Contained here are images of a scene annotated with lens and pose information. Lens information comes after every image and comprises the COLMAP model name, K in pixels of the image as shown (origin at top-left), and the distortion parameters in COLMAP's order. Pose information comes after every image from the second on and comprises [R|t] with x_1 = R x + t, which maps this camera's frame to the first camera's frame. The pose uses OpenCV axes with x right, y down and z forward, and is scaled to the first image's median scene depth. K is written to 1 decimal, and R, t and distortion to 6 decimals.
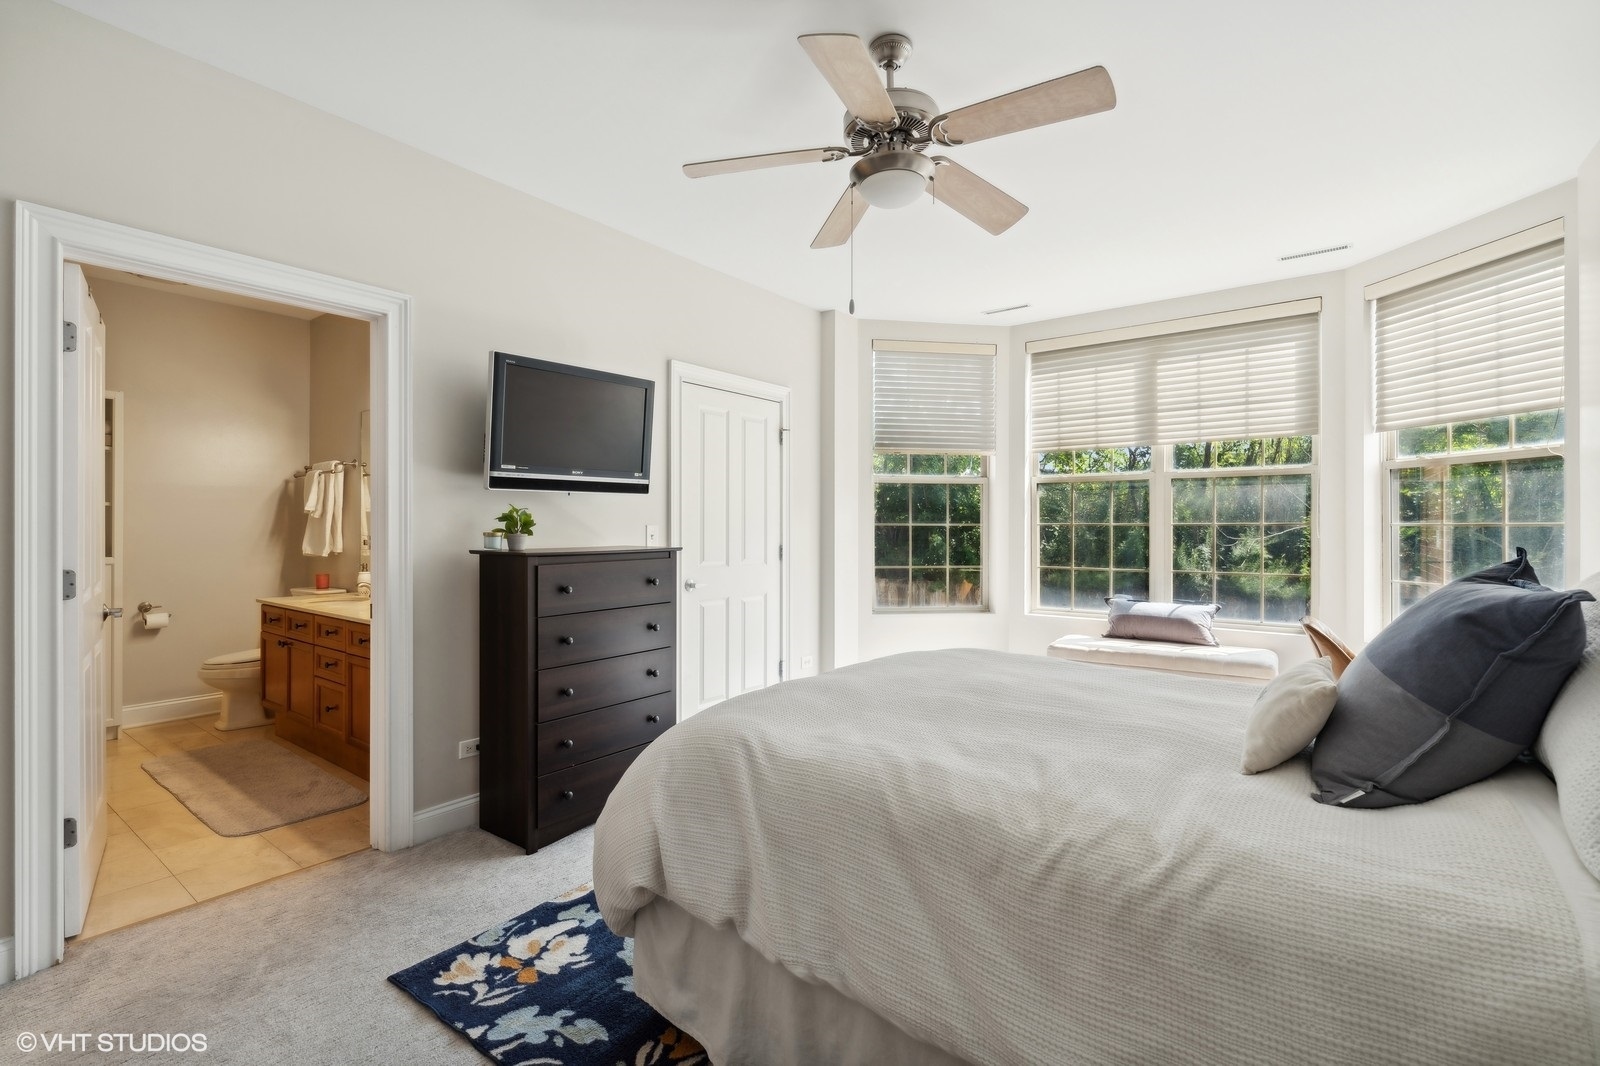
lens RADIAL K [[725.1, 0, 808.3], [0, 725.1, 521.5], [0, 0, 1]] dist [-0.008379, 0.000078]
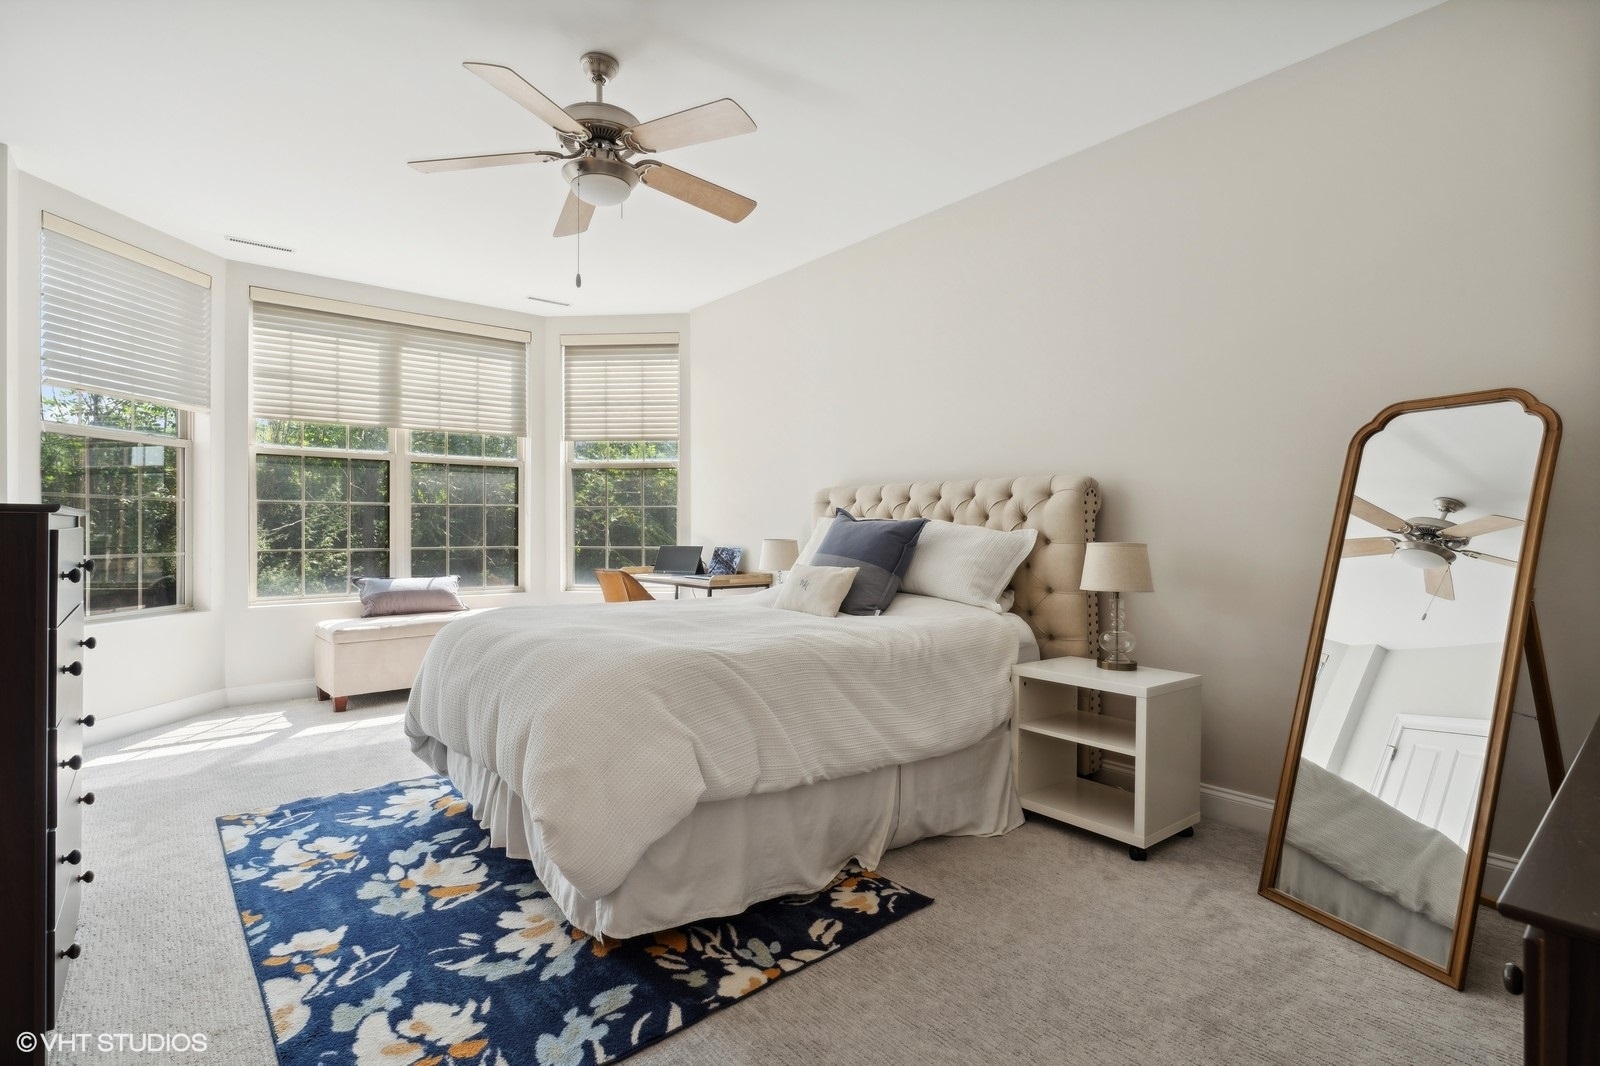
lens RADIAL K [[775.5, 0, 775.8], [0, 775.5, 520.1], [0, 0, 1]] dist [-0.009459, 0.000335]
pose [[0.229678, 0.011452, 0.973199, -0.484537], [-0.007368, 0.999923, -0.010027, 0.034390], [-0.973239, -0.004868, 0.229744, 0.218460]]
